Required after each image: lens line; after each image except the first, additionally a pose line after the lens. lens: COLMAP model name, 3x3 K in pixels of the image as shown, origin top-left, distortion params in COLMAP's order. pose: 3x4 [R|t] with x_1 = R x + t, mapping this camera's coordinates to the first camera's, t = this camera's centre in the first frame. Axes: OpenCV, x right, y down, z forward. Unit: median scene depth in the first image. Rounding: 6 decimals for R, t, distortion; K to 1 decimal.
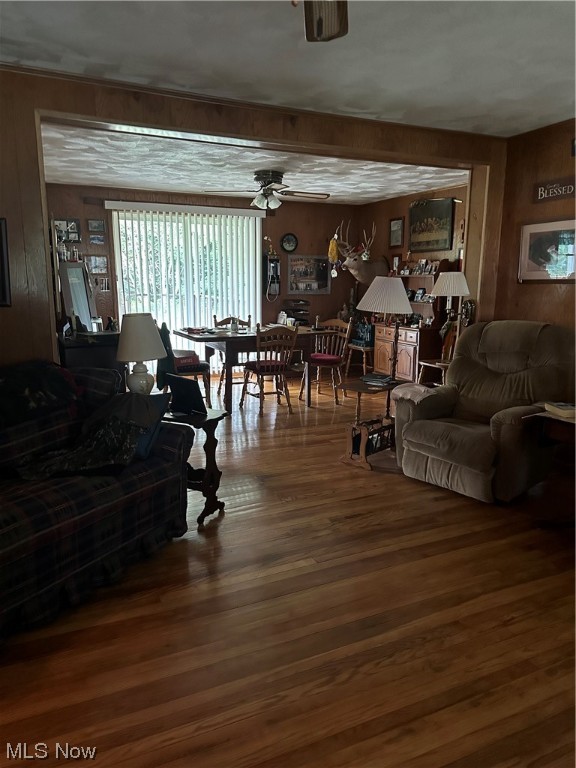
lens RADIAL K [[544.1, 0, 253.2], [0, 544.1, 394.9], [0, 0, 1]] dist [0.044848, -0.065355]
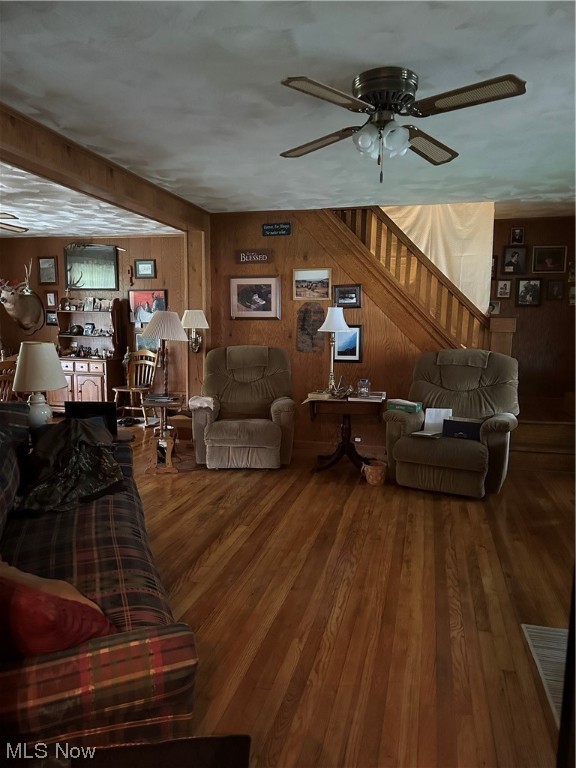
lens RADIAL K [[544.1, 0, 293.3], [0, 544.1, 397.7], [0, 0, 1]] dist [0.044848, -0.065355]
pose [[0.613172, -0.095603, 0.784143, -0.536802], [0.147837, 0.988999, 0.004975, 0.008902], [-0.775992, 0.112875, 0.620561, 0.047646]]
